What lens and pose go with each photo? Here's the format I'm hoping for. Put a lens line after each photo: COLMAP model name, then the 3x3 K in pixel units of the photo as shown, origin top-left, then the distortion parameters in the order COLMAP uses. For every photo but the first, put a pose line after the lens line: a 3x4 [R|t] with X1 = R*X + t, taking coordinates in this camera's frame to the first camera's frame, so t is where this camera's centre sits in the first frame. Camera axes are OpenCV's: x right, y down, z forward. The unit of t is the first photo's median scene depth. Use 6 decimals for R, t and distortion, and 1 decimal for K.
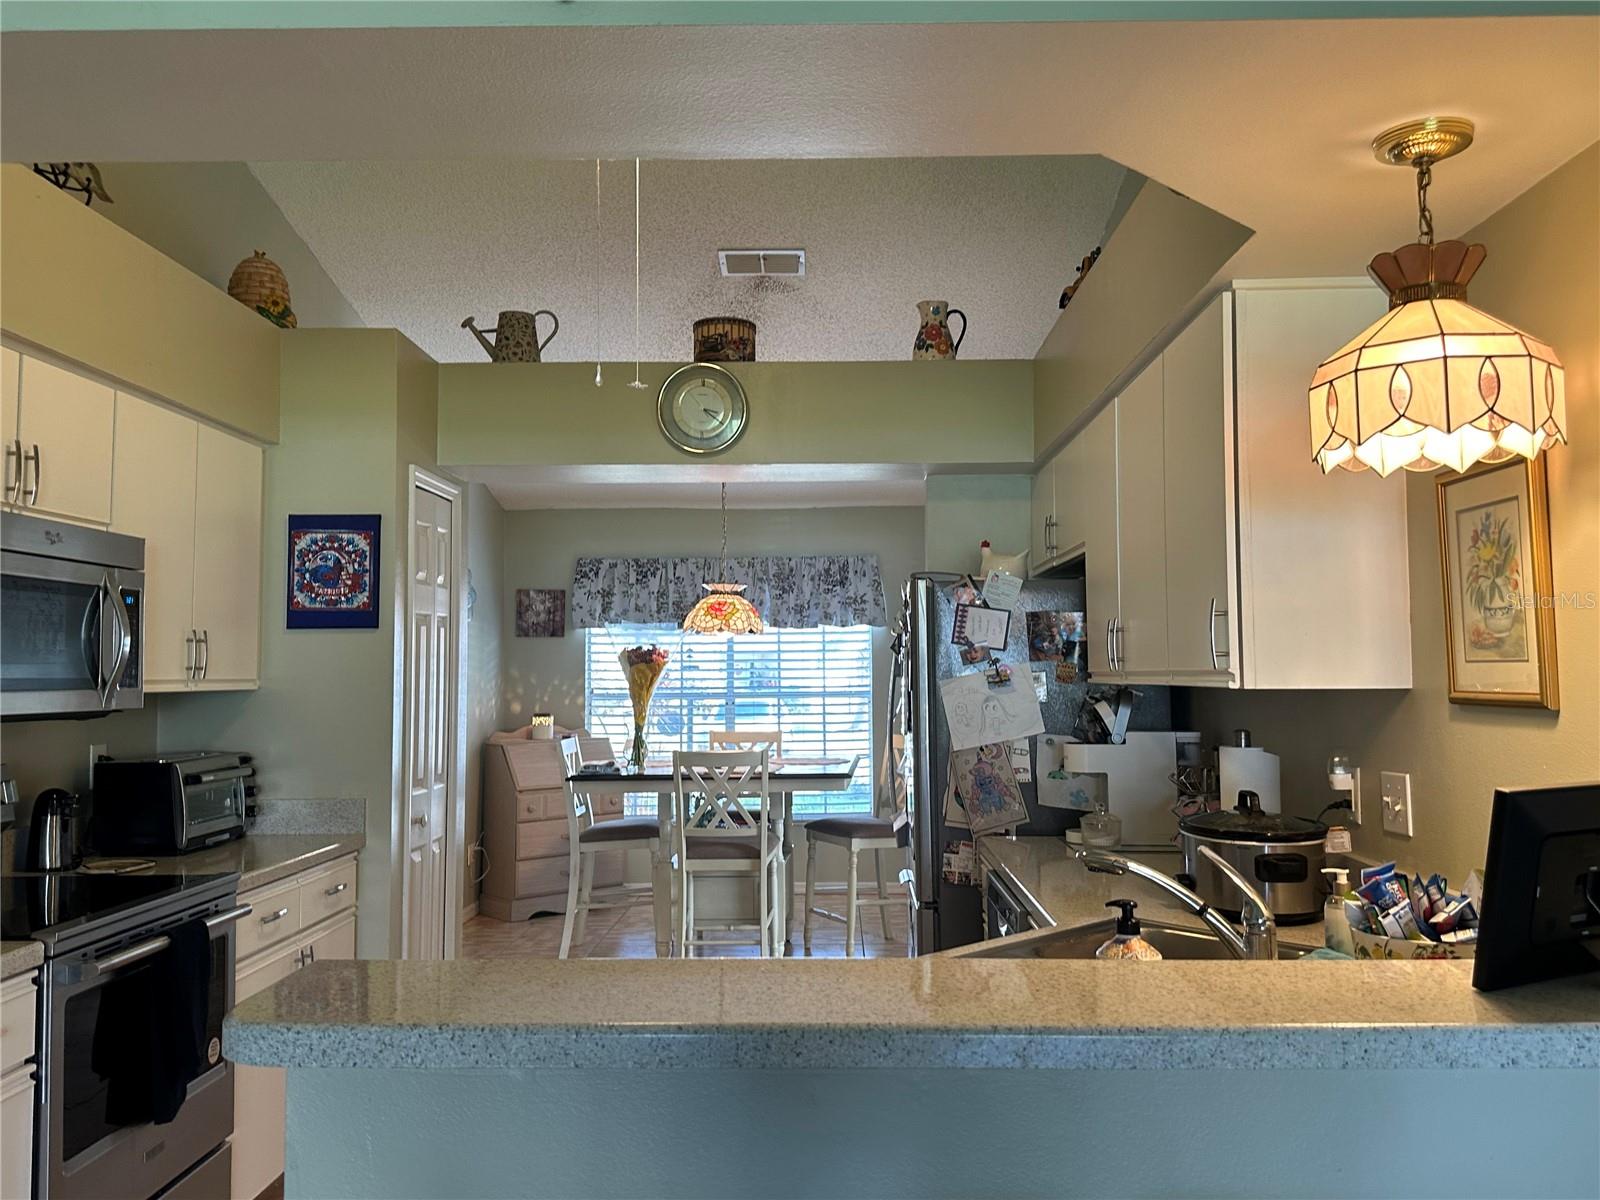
lens RADIAL K [[1284.2, 0, 808.5], [0, 1284.2, 598.0], [0, 0, 1]] dist [0.159736, -0.350481]
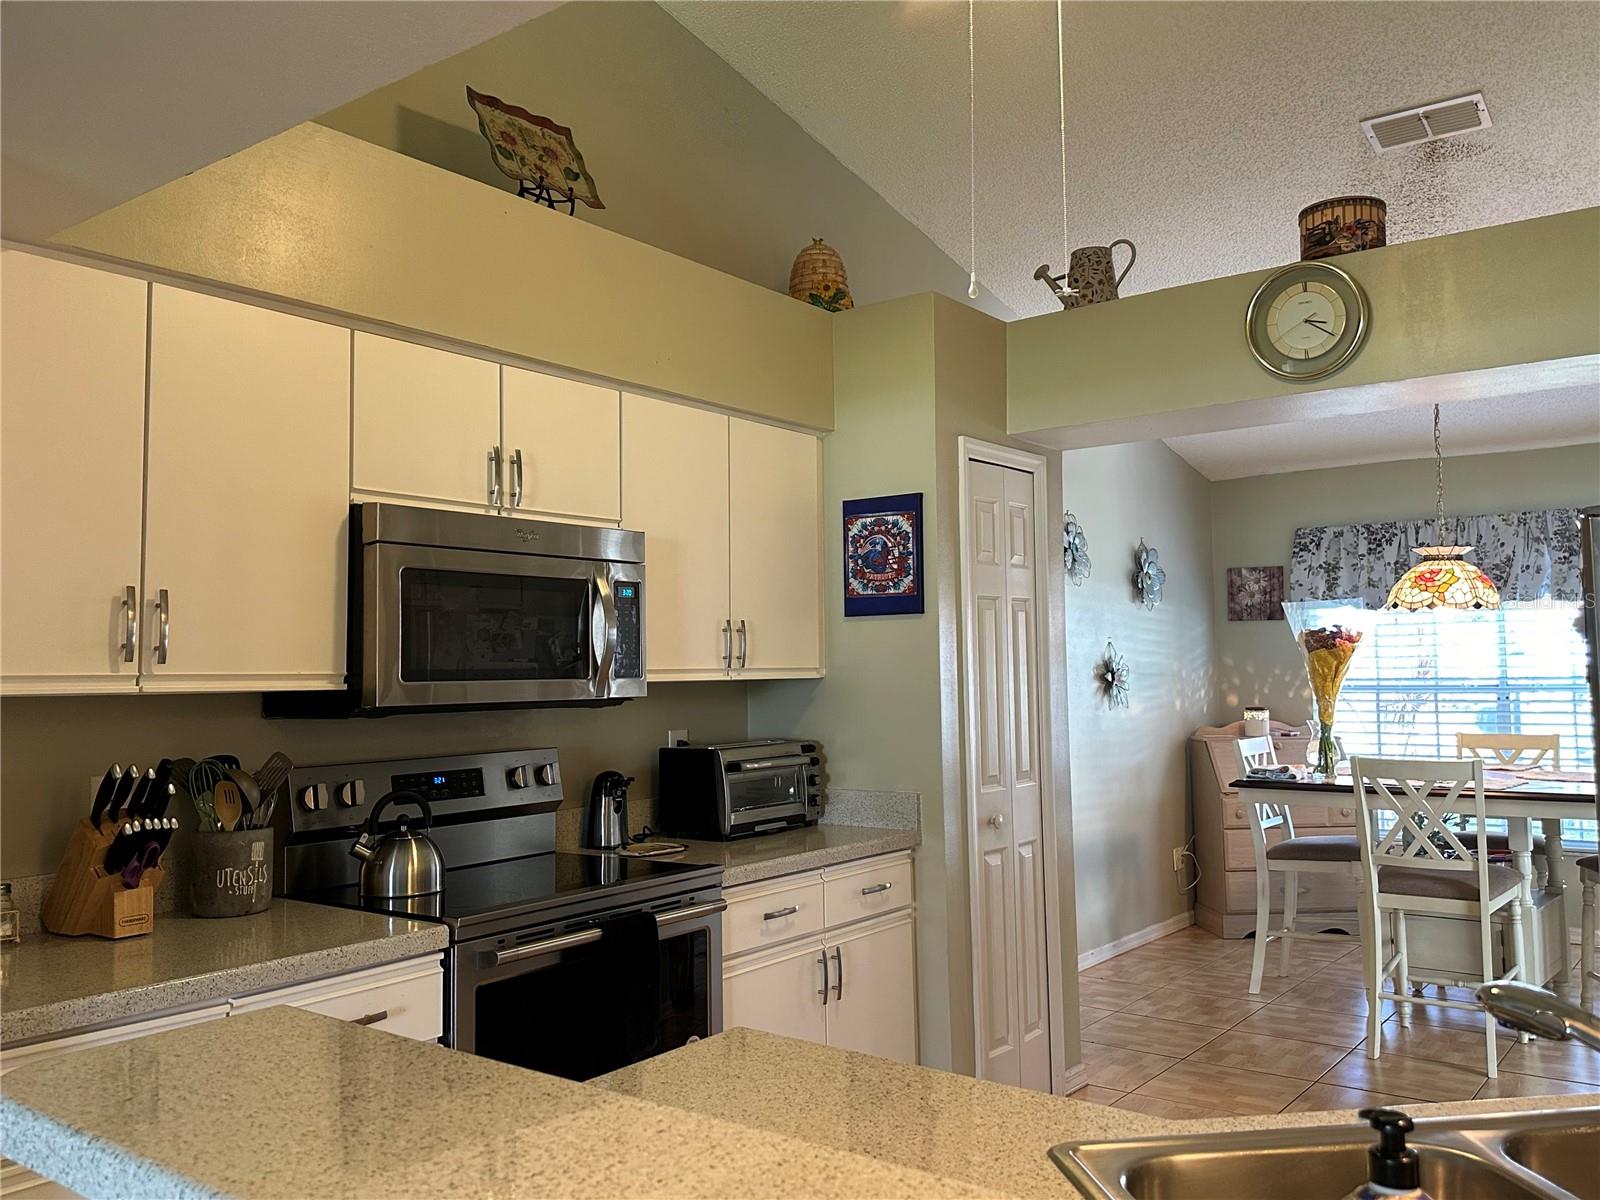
lens RADIAL K [[1284.2, 0, 808.5], [0, 1284.2, 598.0], [0, 0, 1]] dist [0.159736, -0.350481]
pose [[0.802678, -0.037638, -0.595224, 0.138183], [0.042390, 0.999083, -0.006011, 0.012469], [0.594905, -0.020406, 0.803537, 0.180039]]
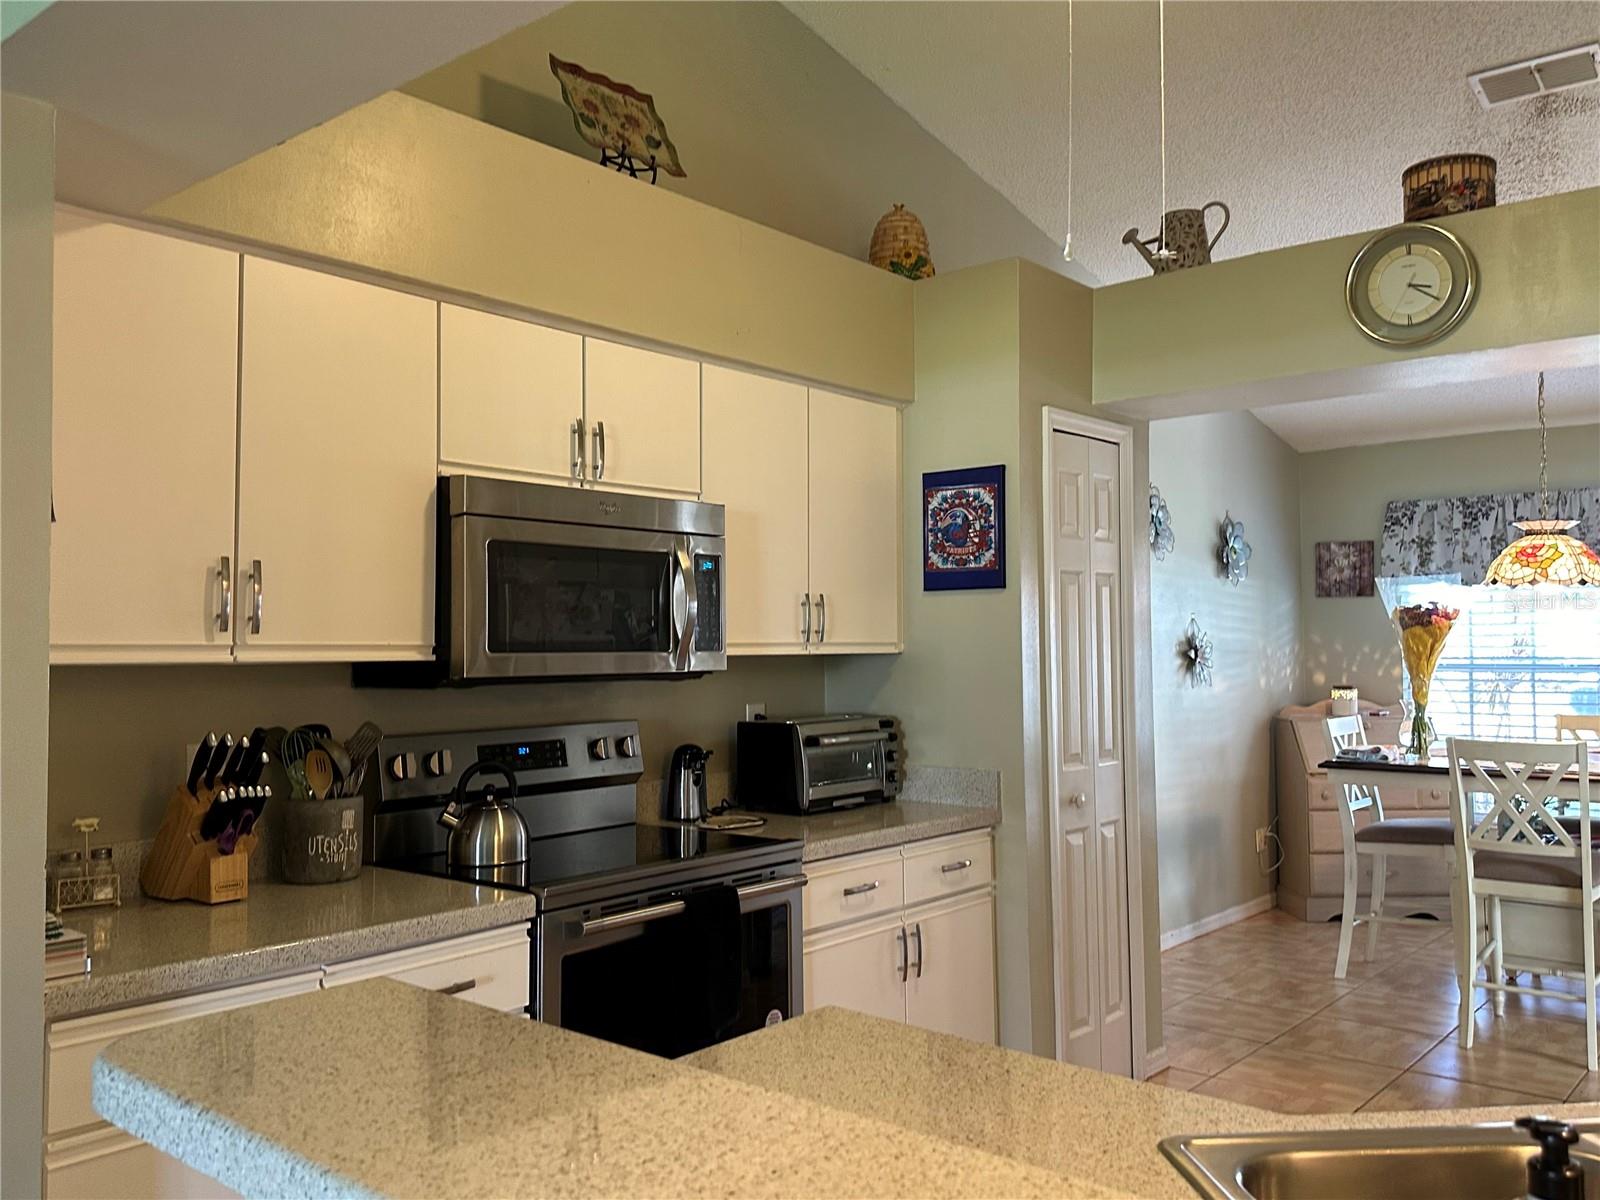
lens RADIAL K [[1285.7, 0, 800.0], [0, 1285.7, 600.0], [0, 0, 1]] dist [0.134633, -0.264672]
pose [[0.766777, -0.020594, -0.641583, 0.126947], [0.037940, 0.999192, 0.013271, 0.012352], [0.640791, -0.034517, 0.766939, 0.182164]]
